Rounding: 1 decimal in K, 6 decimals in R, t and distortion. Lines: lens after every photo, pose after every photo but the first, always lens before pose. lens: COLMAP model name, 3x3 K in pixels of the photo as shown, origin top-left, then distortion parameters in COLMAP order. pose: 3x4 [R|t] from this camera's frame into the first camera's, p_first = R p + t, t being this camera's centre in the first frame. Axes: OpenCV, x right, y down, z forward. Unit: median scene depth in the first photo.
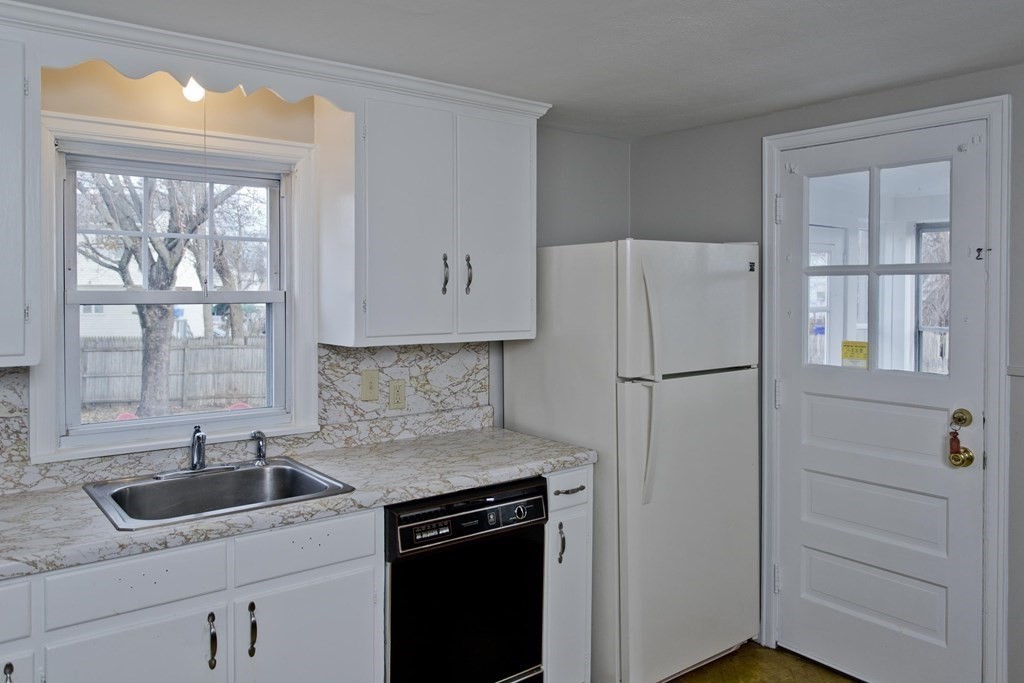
lens RADIAL K [[776.9, 0, 510.5], [0, 776.9, 302.8], [0, 0, 1]] dist [0.000081, 0.002003]
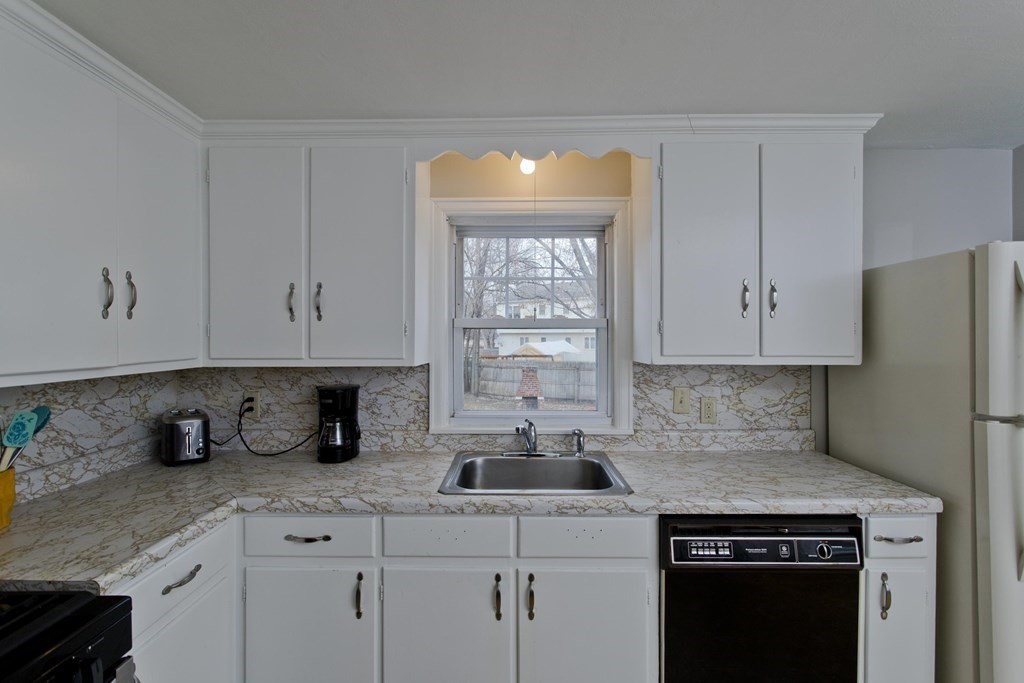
lens RADIAL K [[488.4, 0, 508.8], [0, 488.4, 339.0], [0, 0, 1]] dist [0.001865, 0.000499]
pose [[0.779220, 0.001859, -0.626748, 0.082144], [-0.009155, 0.999923, -0.008417, 0.027141], [0.626684, 0.012297, 0.779176, 0.307495]]
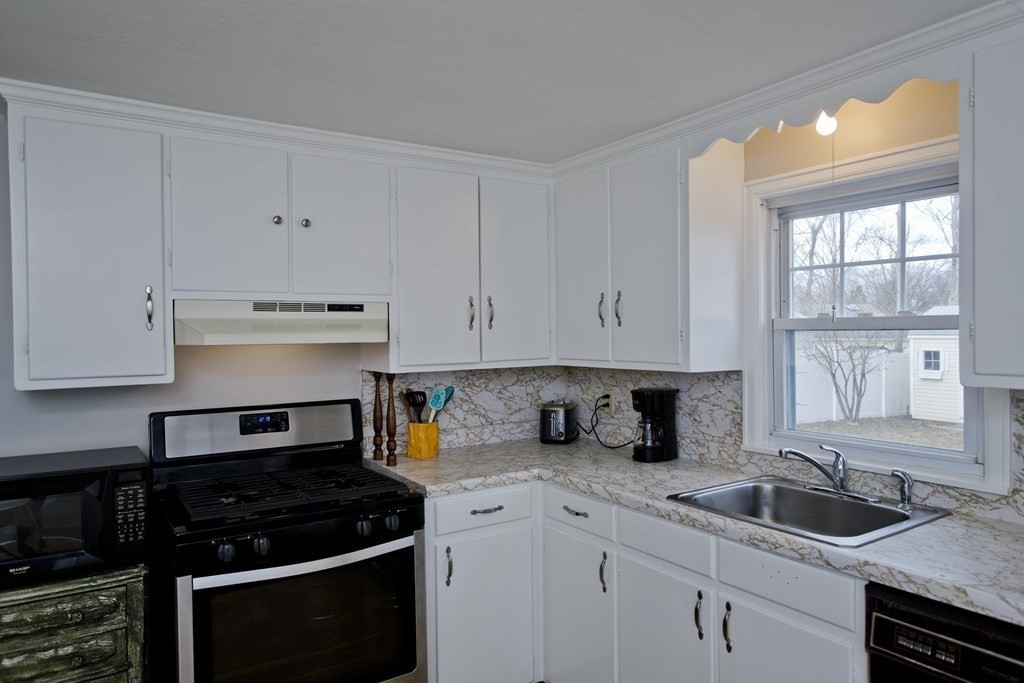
lens RADIAL K [[671.7, 0, 500.4], [0, 671.7, 341.1], [0, 0, 1]] dist [0.000020, 0.002664]
pose [[-0.093658, 0.014128, -0.995504, 0.489167], [-0.006180, 0.999872, 0.014772, 0.006234], [0.995585, 0.007536, -0.093559, 0.597982]]
